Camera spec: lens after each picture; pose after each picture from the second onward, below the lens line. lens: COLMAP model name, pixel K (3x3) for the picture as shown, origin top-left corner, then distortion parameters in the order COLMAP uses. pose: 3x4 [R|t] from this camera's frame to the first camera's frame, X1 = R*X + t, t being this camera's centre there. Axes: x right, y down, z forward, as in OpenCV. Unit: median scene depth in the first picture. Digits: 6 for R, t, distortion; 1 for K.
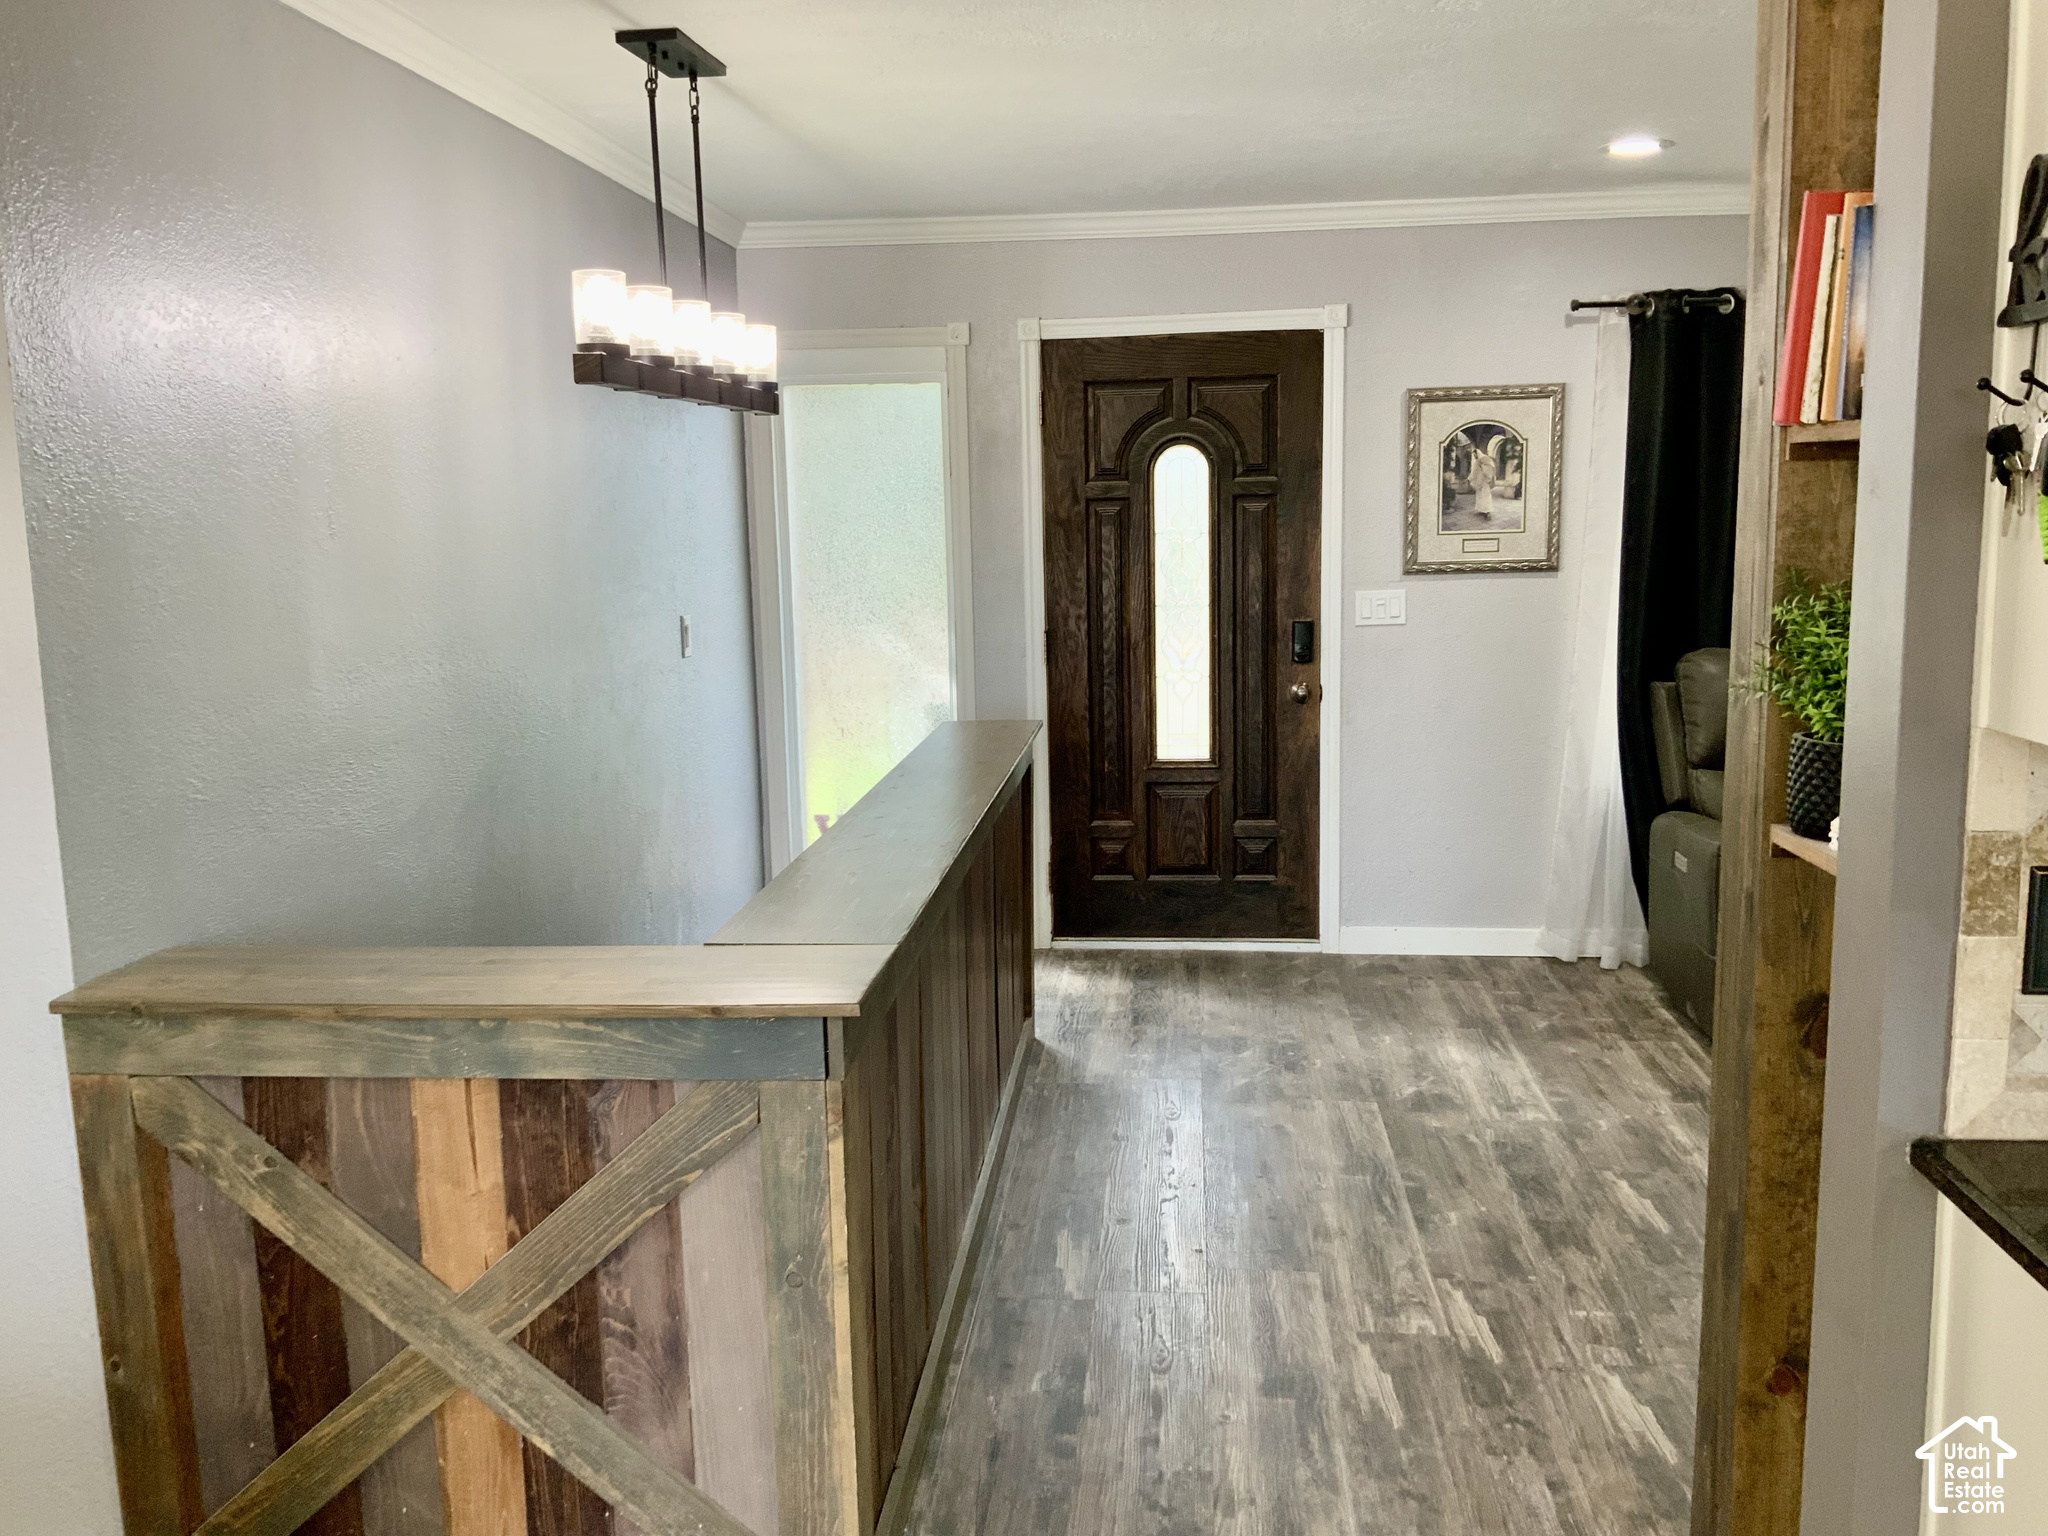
lens RADIAL K [[1723.6, 0, 1018.4], [0, 1723.6, 764.1], [0, 0, 1]] dist [0.068569, -0.113087]
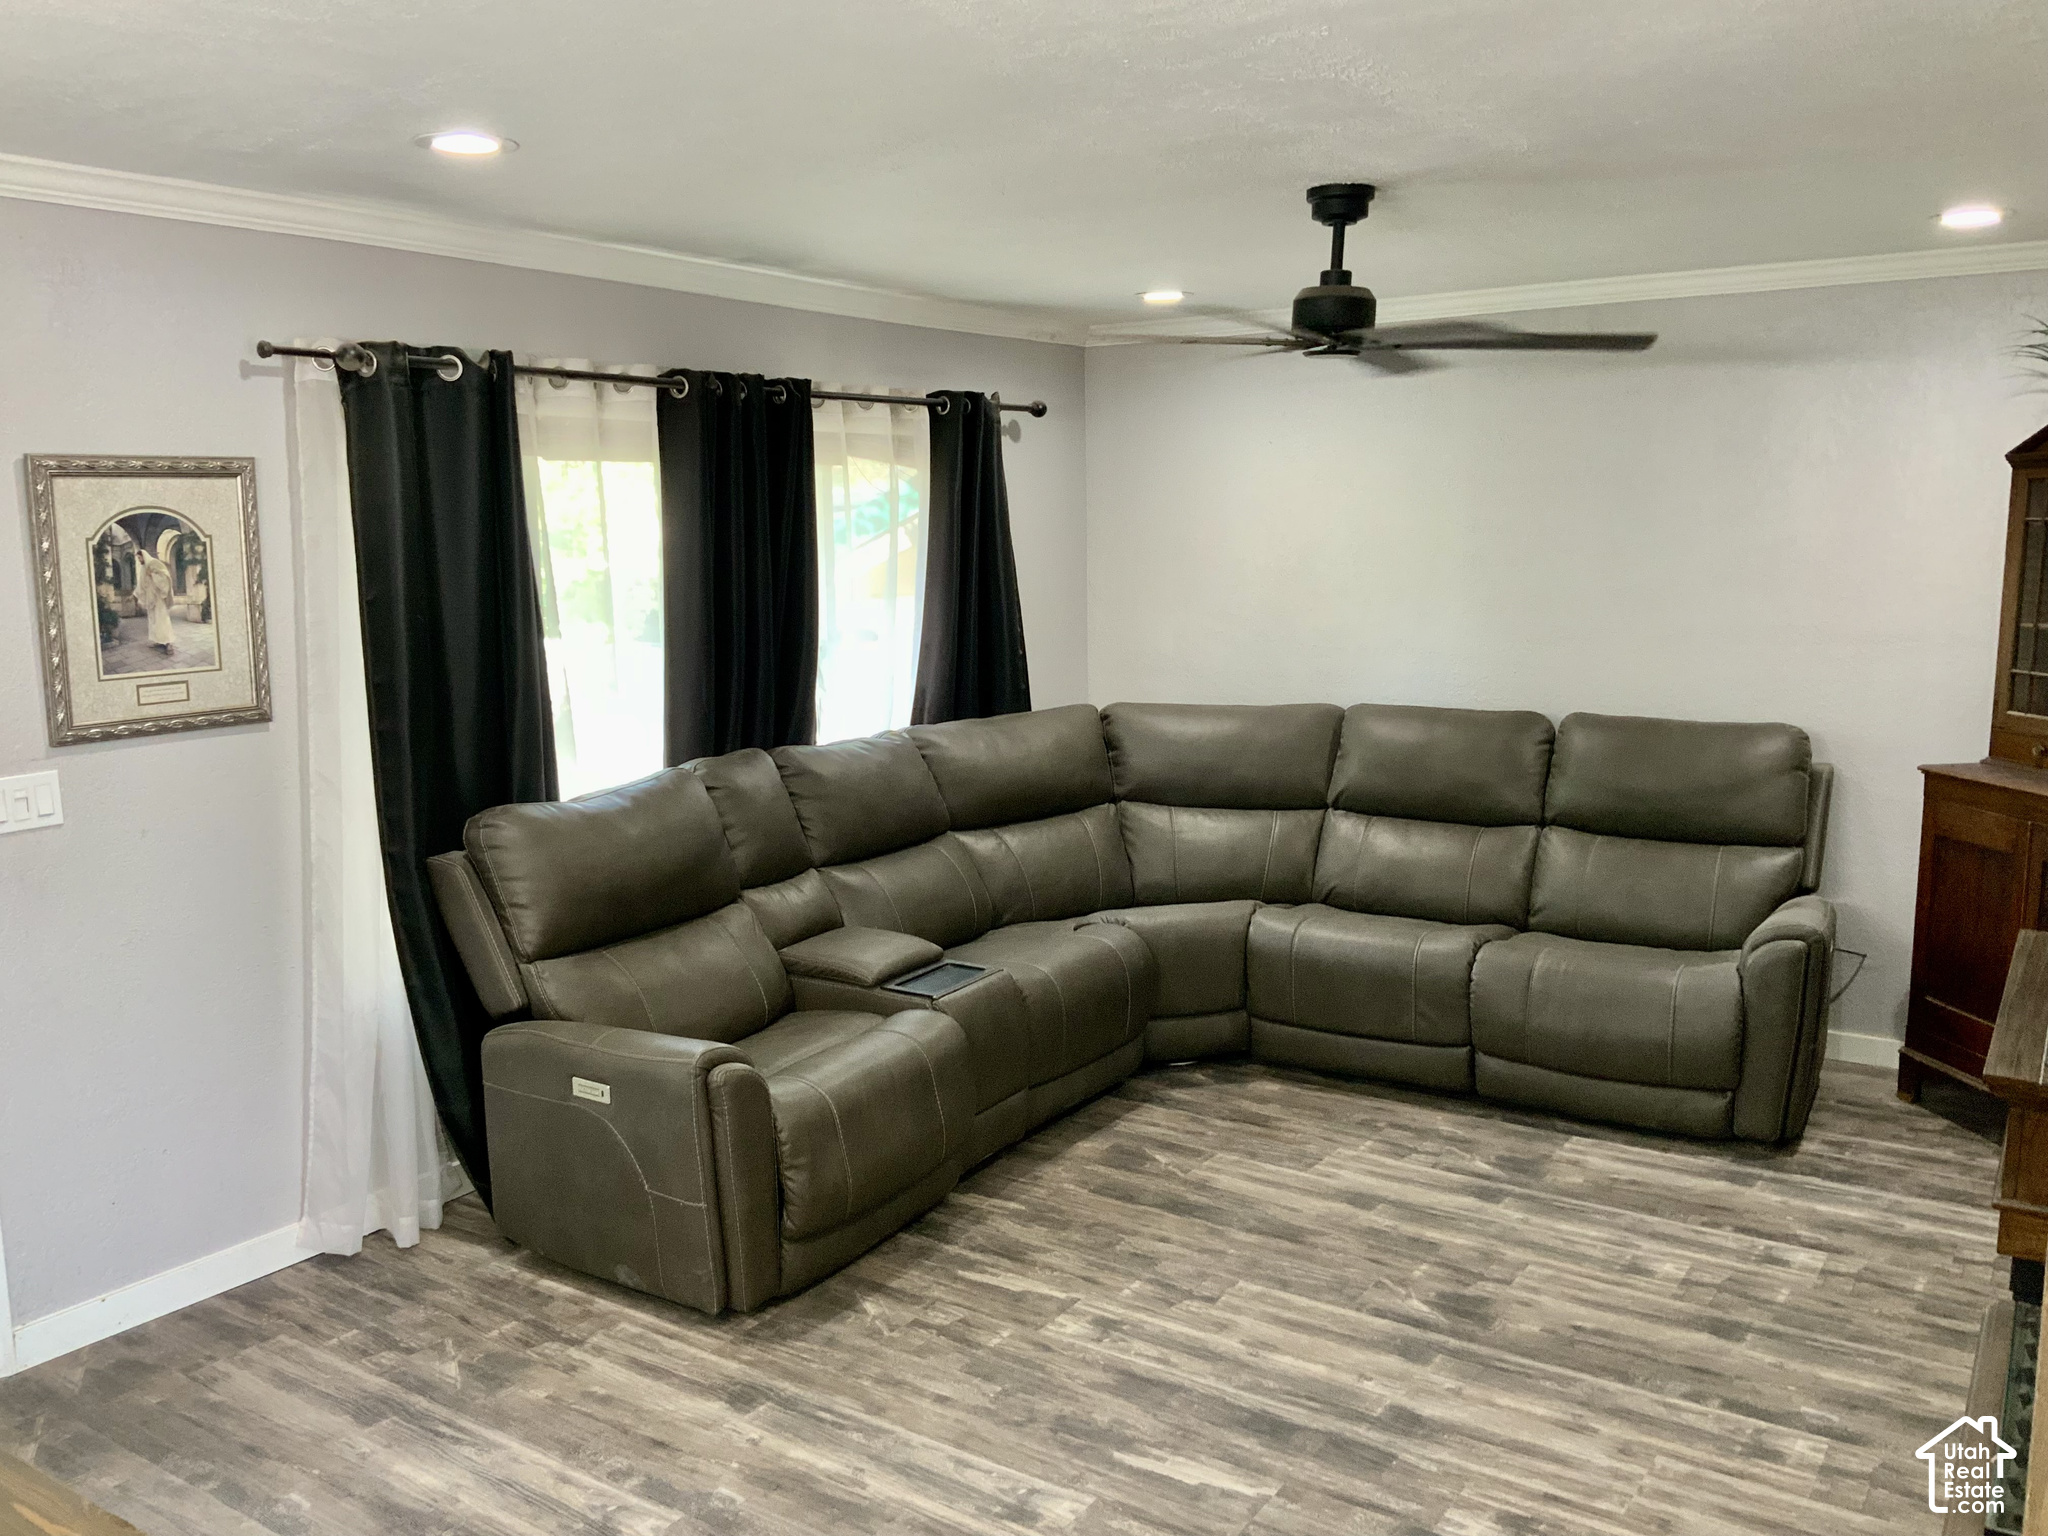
lens RADIAL K [[1723.6, 0, 980.8], [0, 1723.6, 756.9], [0, 0, 1]] dist [0.068569, -0.113087]
pose [[0.497850, -0.109160, 0.860366, -0.155944], [0.140729, 0.989067, 0.044056, -0.087876], [-0.855769, 0.099145, 0.507769, 0.396961]]
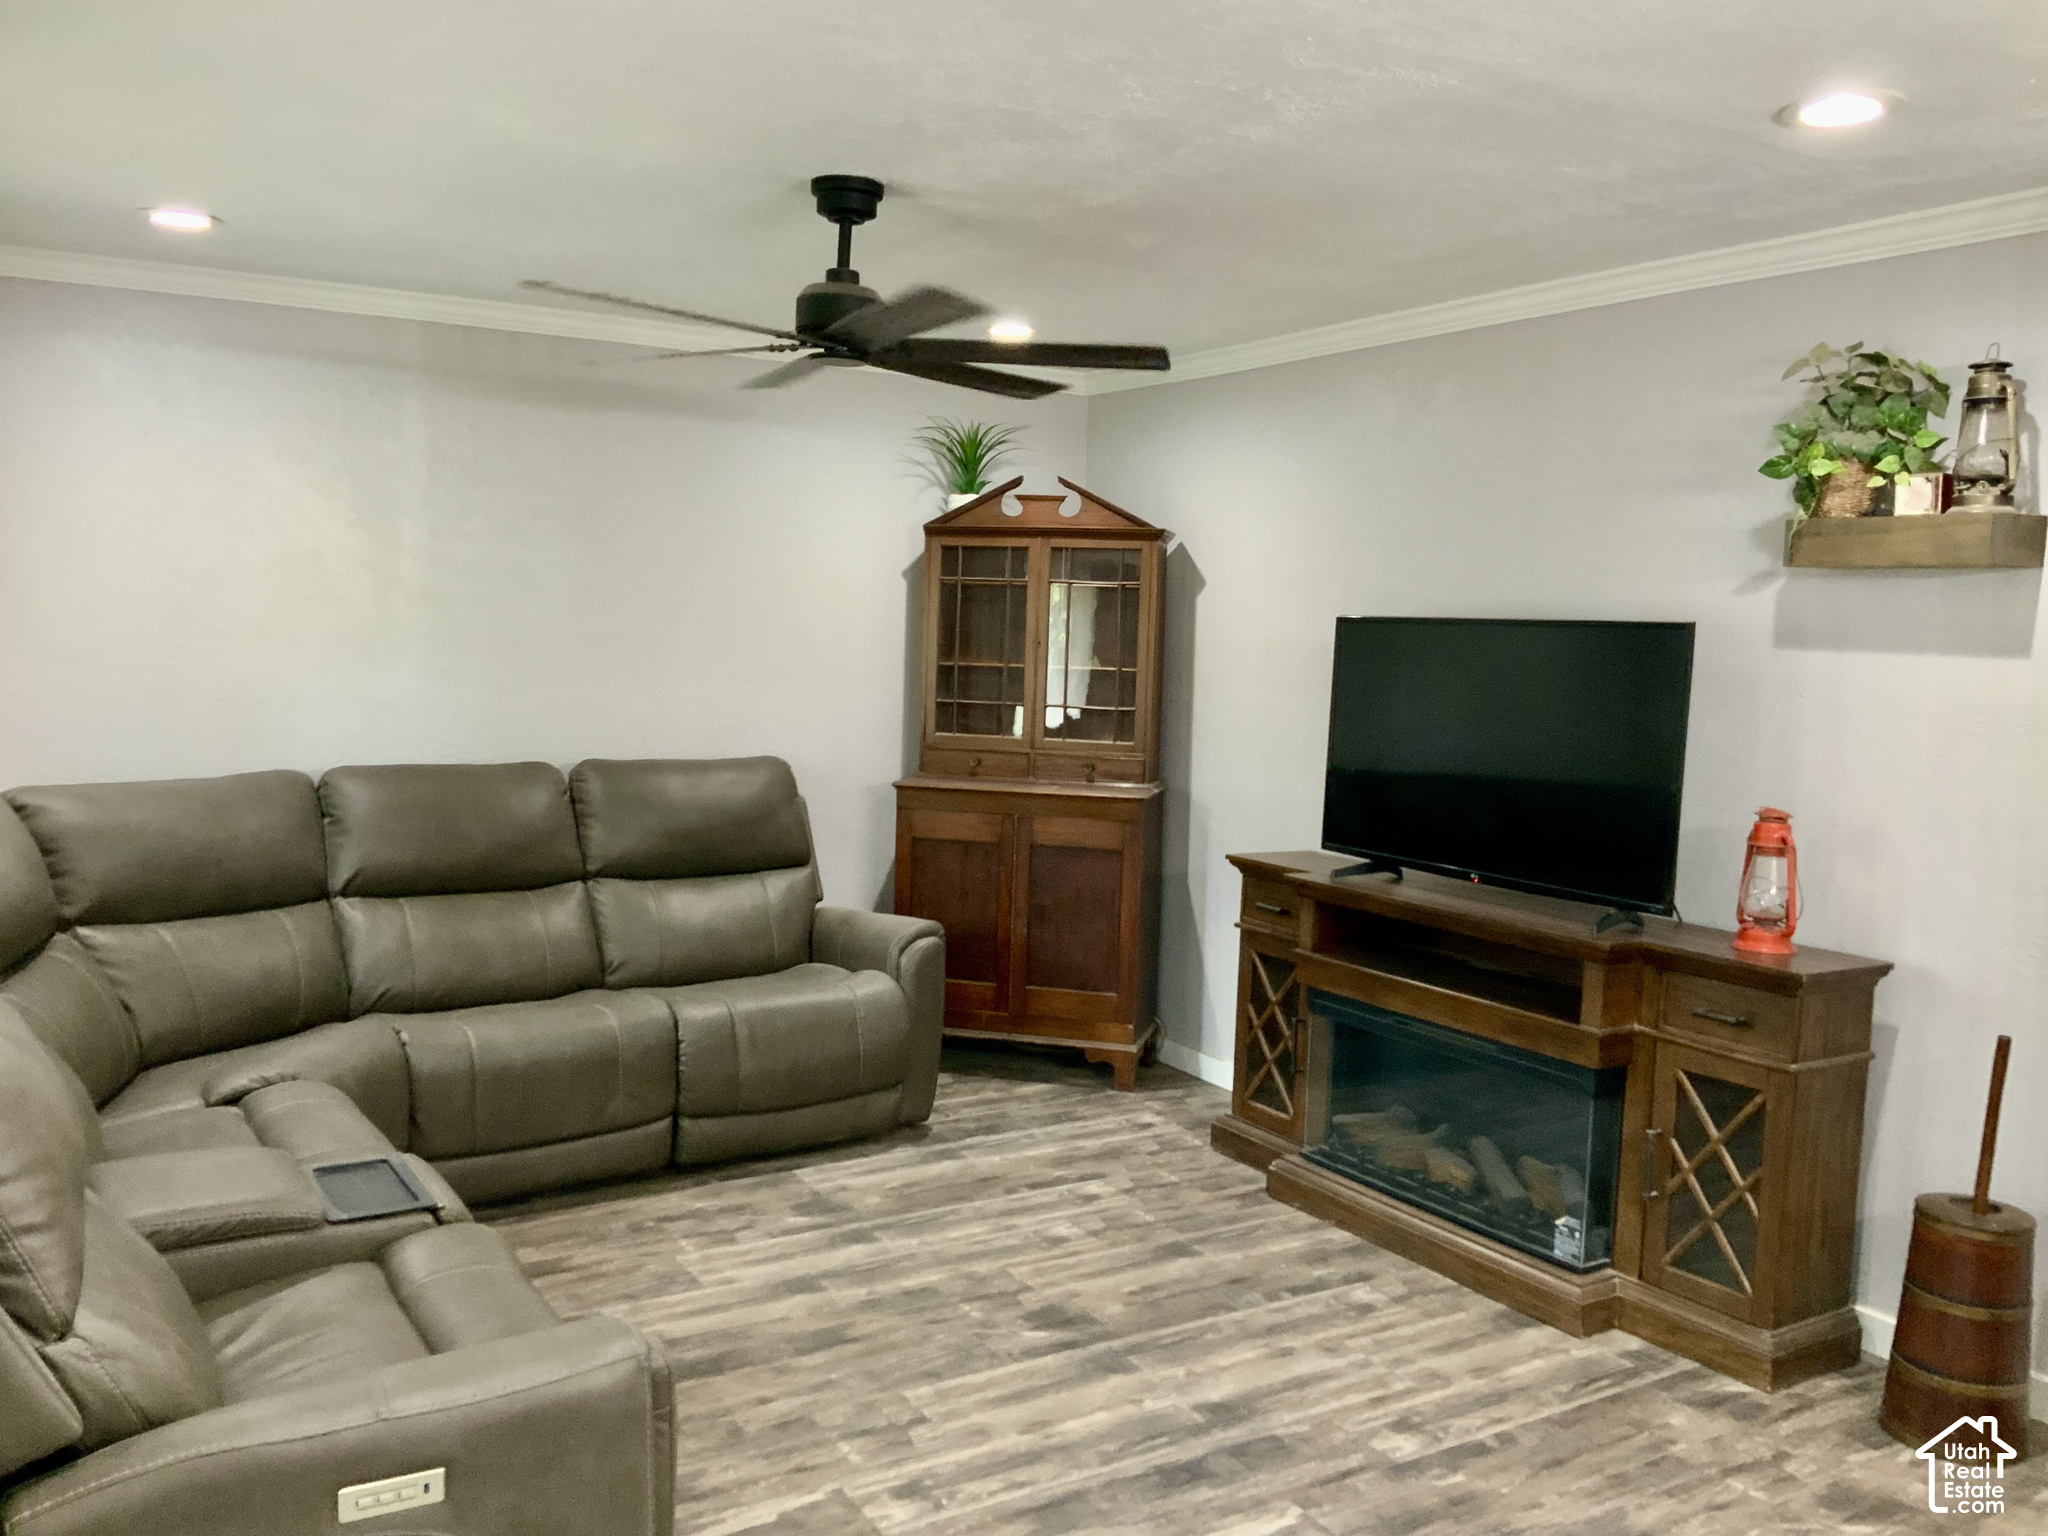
lens RADIAL K [[1723.6, 0, 1029.3], [0, 1723.6, 768.7], [0, 0, 1]] dist [0.068569, -0.113087]
pose [[-0.592058, -0.074715, 0.802425, -0.028328], [0.111527, 0.978516, 0.173399, -0.155938], [-0.798141, 0.192155, -0.571005, 0.978755]]
